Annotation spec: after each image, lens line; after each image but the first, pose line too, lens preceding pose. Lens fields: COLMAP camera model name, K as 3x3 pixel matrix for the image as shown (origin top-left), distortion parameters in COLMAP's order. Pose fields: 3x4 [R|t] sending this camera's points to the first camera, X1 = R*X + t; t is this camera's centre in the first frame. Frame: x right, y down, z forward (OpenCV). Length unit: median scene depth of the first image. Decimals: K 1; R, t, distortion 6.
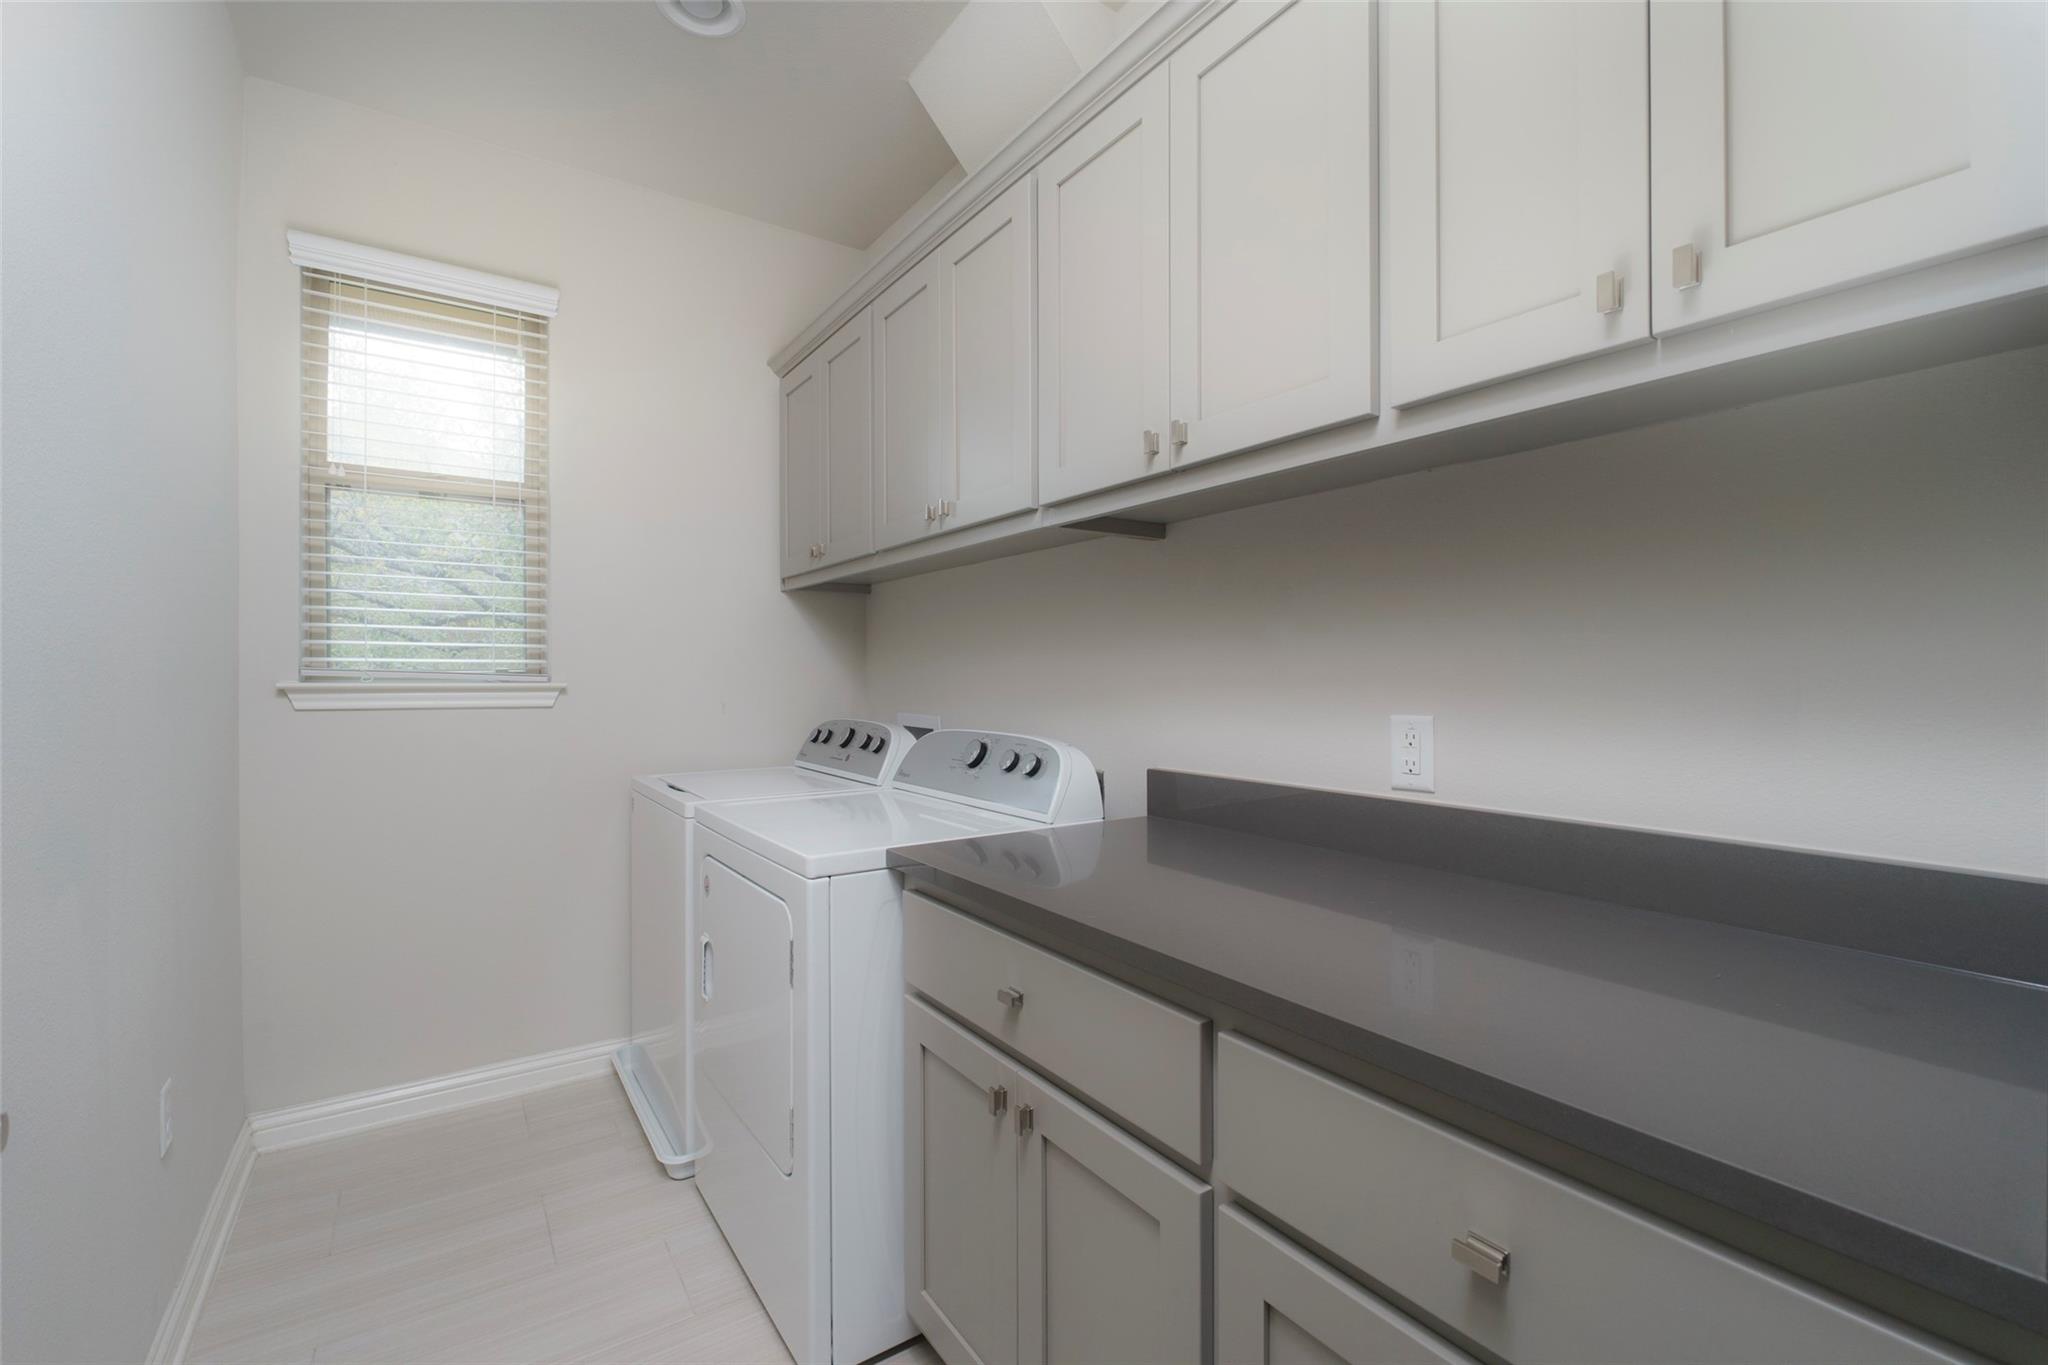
lens RADIAL K [[897.3, 0, 1006.4], [0, 897.3, 677.8], [0, 0, 1]] dist [-0.001169, -0.000054]
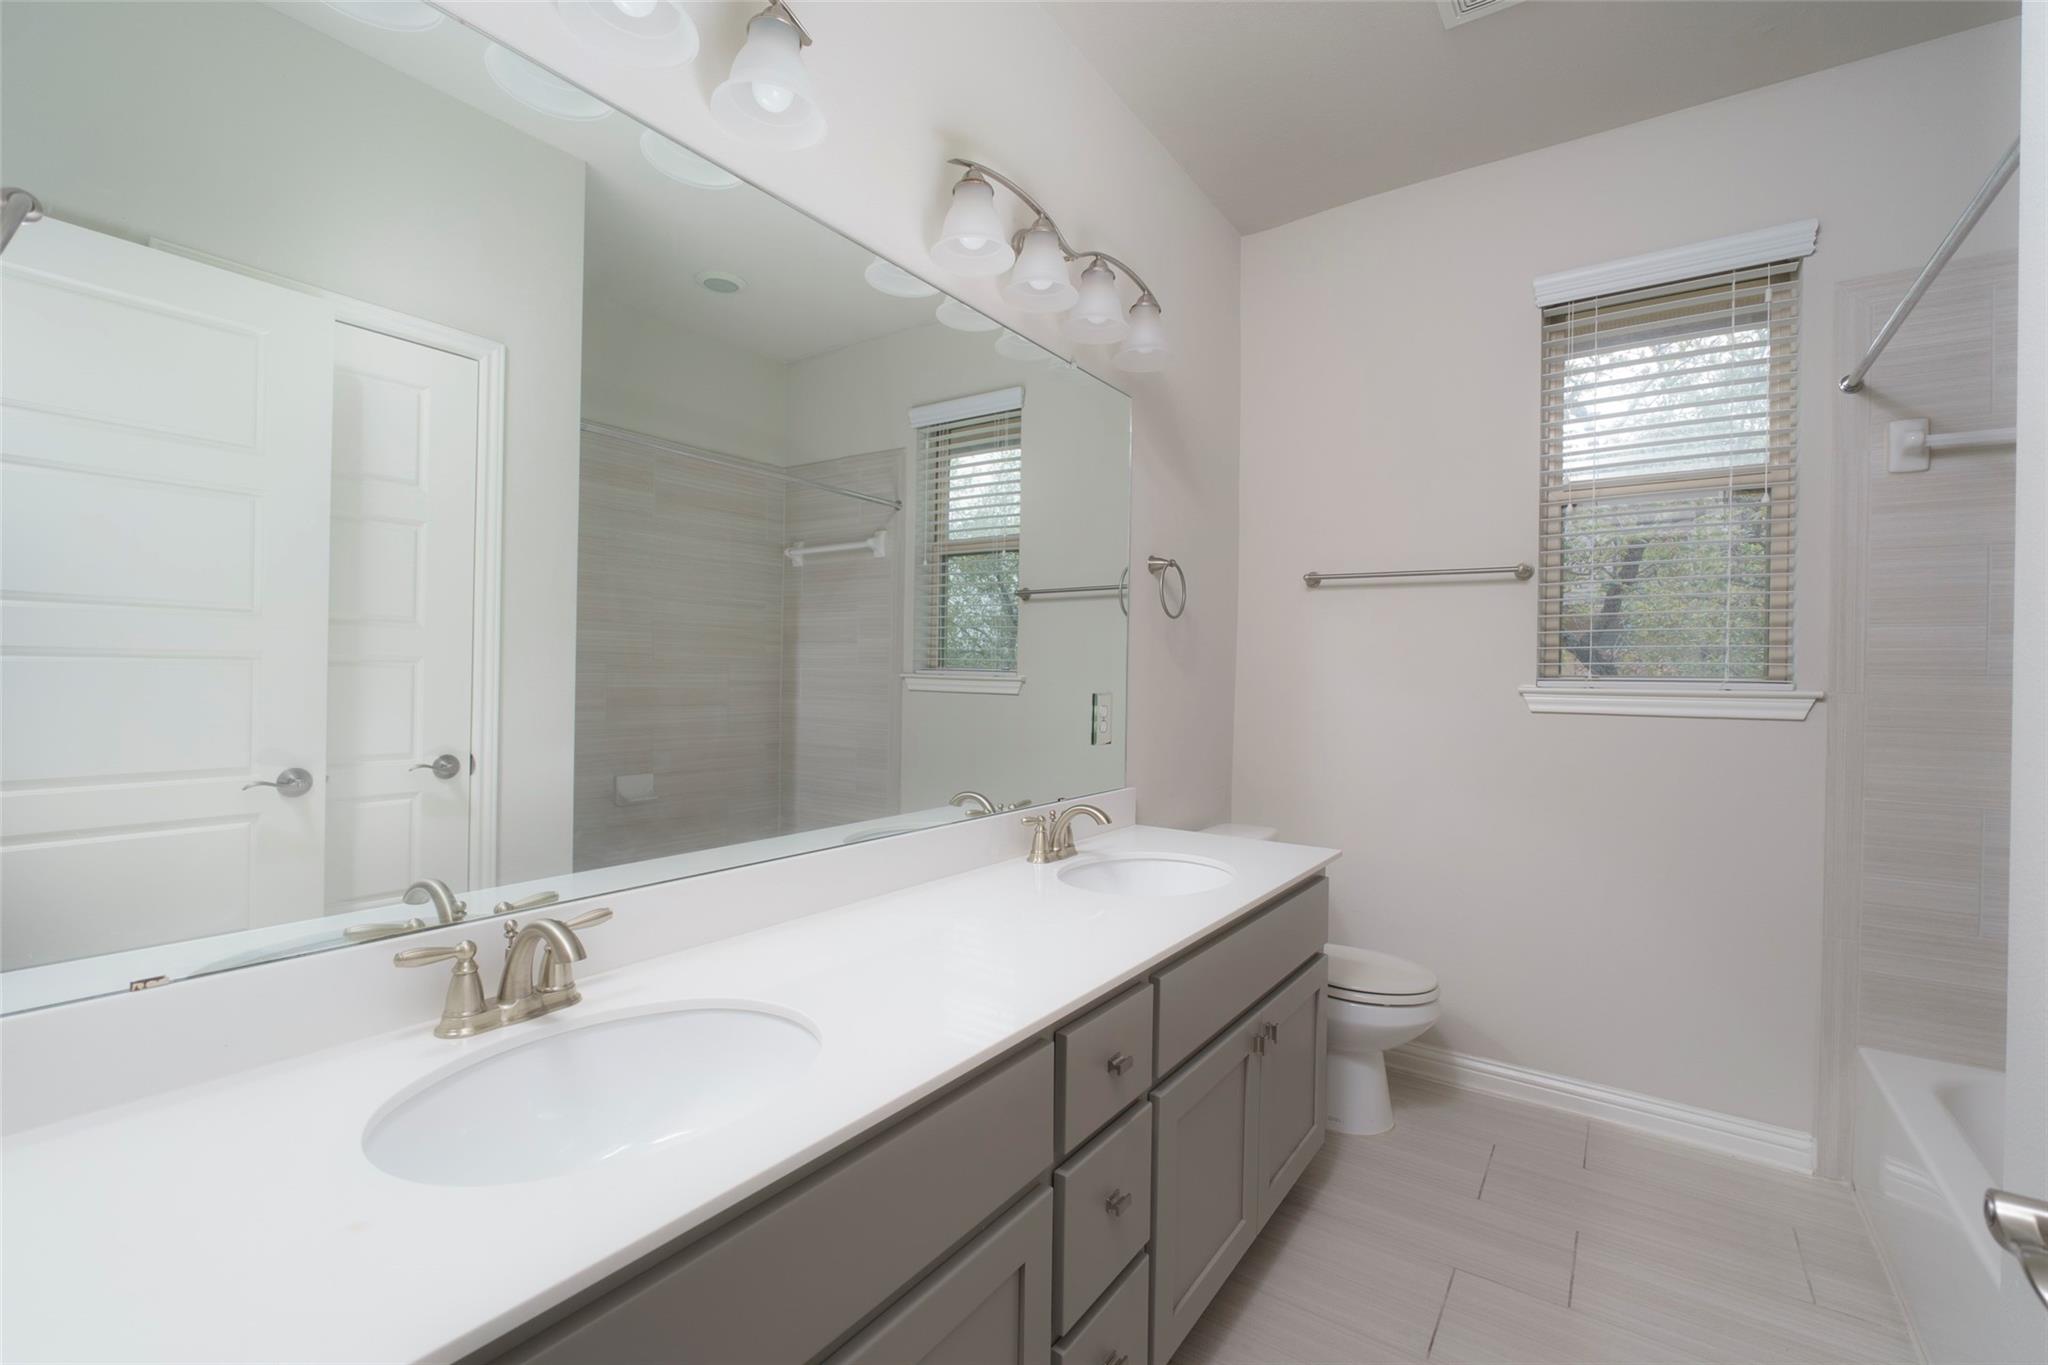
lens RADIAL K [[897.3, 0, 1006.4], [0, 897.3, 677.8], [0, 0, 1]] dist [-0.001169, -0.000054]
pose [[0.361162, 0.006268, -0.932482, 0.760303], [-0.011915, 0.999927, 0.002106, 0.005386], [0.932427, 0.010350, 0.361211, 0.489774]]
